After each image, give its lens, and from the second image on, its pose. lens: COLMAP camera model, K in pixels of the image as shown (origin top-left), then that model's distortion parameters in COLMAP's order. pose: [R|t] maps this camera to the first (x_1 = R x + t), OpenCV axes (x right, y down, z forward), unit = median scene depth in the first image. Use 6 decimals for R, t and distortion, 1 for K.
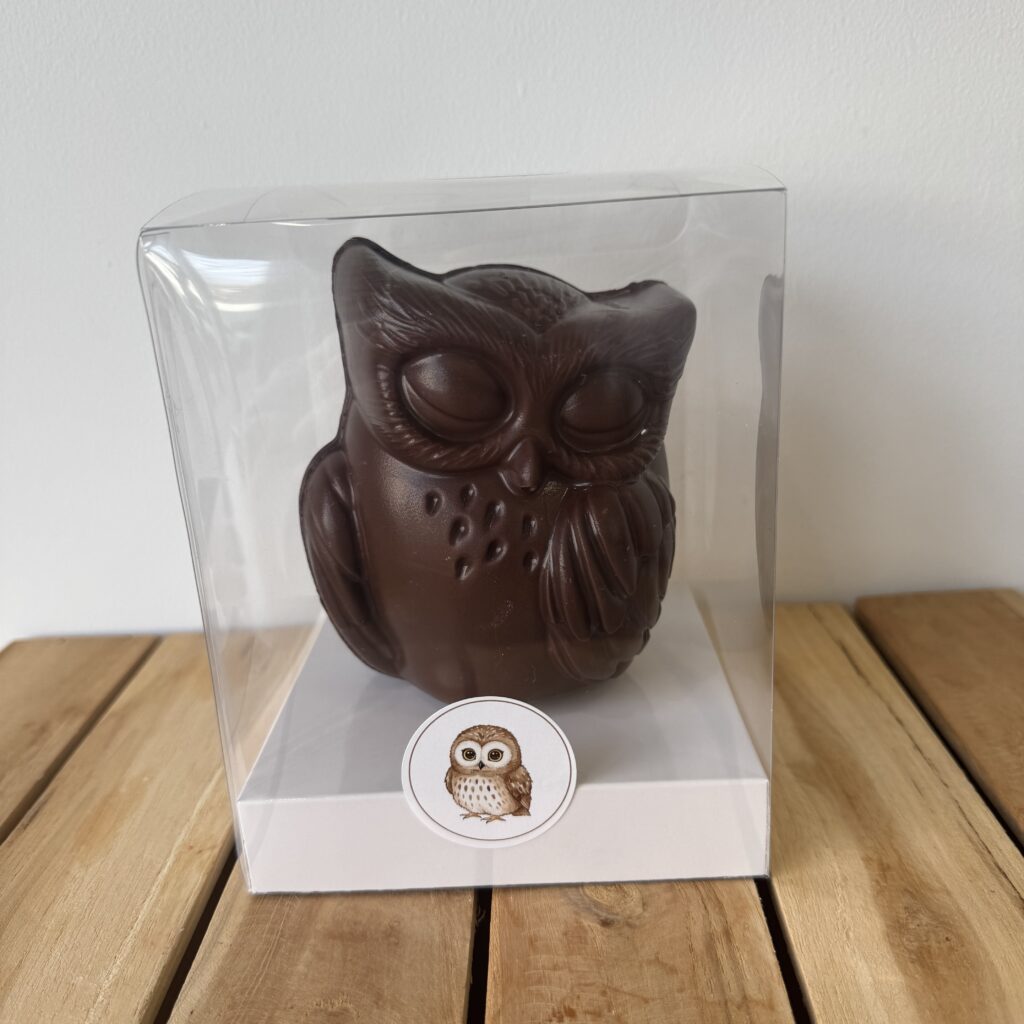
lens RADIAL K [[986.9, 0, 505.1], [0, 986.9, 523.4], [0, 0, 1]] dist [-0.008246, 0.000000]
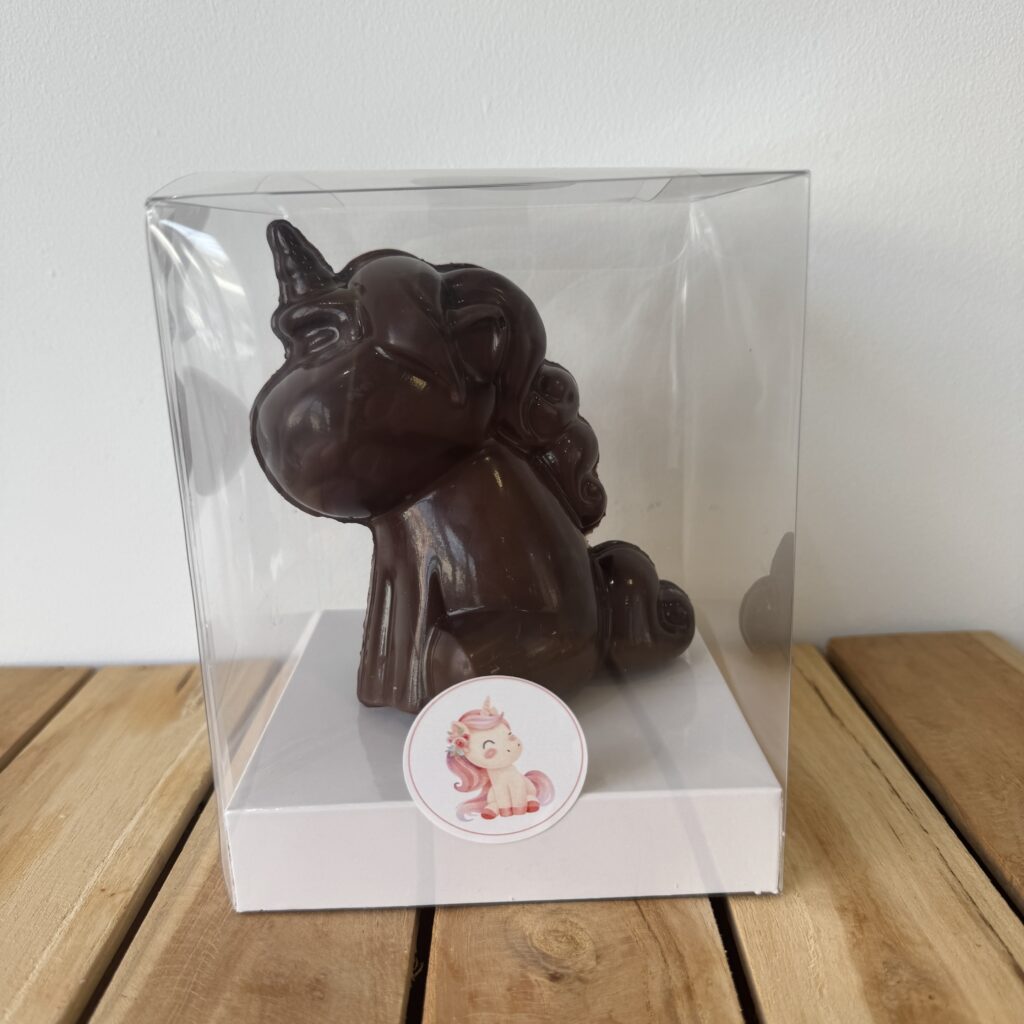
lens RADIAL K [[986.9, 0, 498.4], [0, 986.9, 529.0], [0, 0, 1]] dist [-0.008246, 0.000000]
pose [[0.999635, 0.017696, 0.020426, 0.024085], [-0.016582, 0.998431, -0.053479, 0.043442], [-0.021340, 0.053121, 0.998360, 0.075976]]
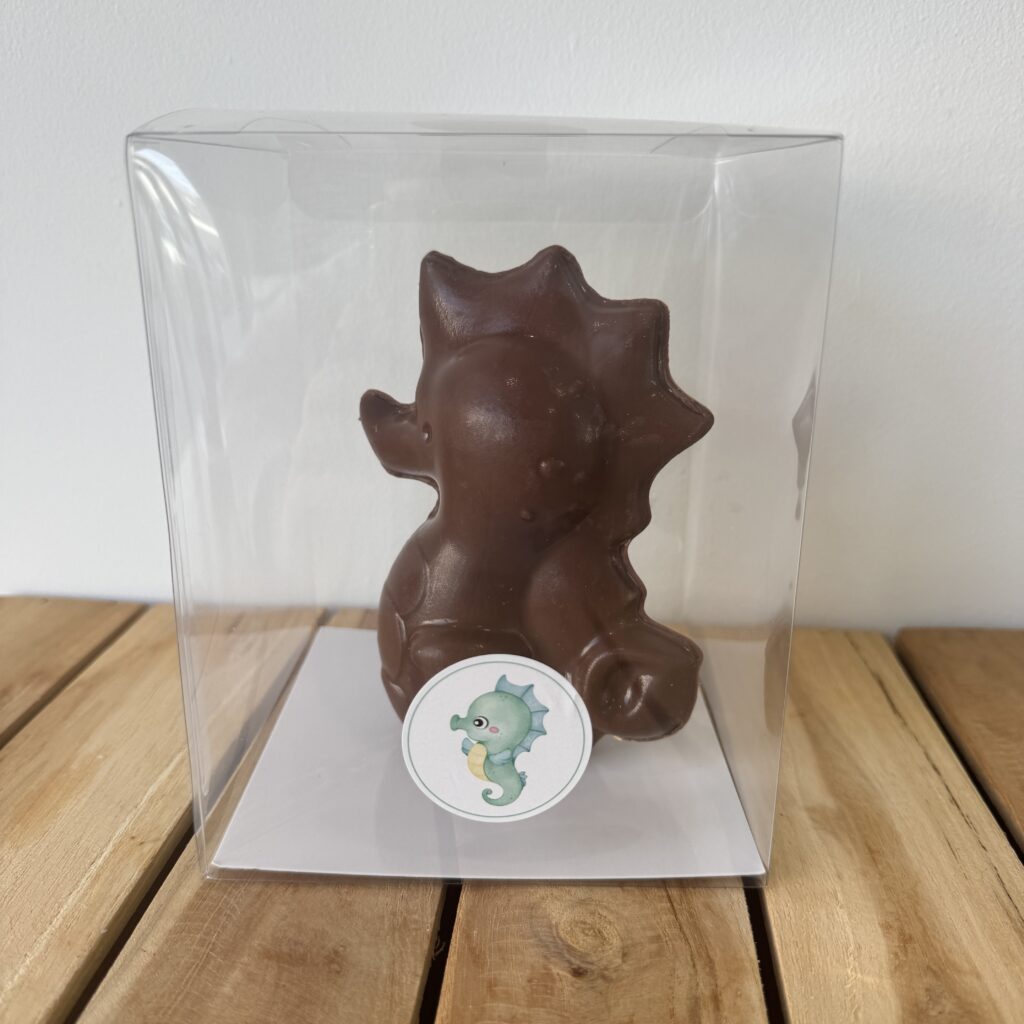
lens RADIAL K [[986.9, 0, 503.8], [0, 986.9, 528.0], [0, 0, 1]] dist [-0.008246, 0.000000]
pose [[0.995802, 0.081665, -0.041350, 0.039713], [-0.081507, 0.996658, 0.005491, 0.013402], [0.041660, -0.002098, 0.999130, 0.122188]]
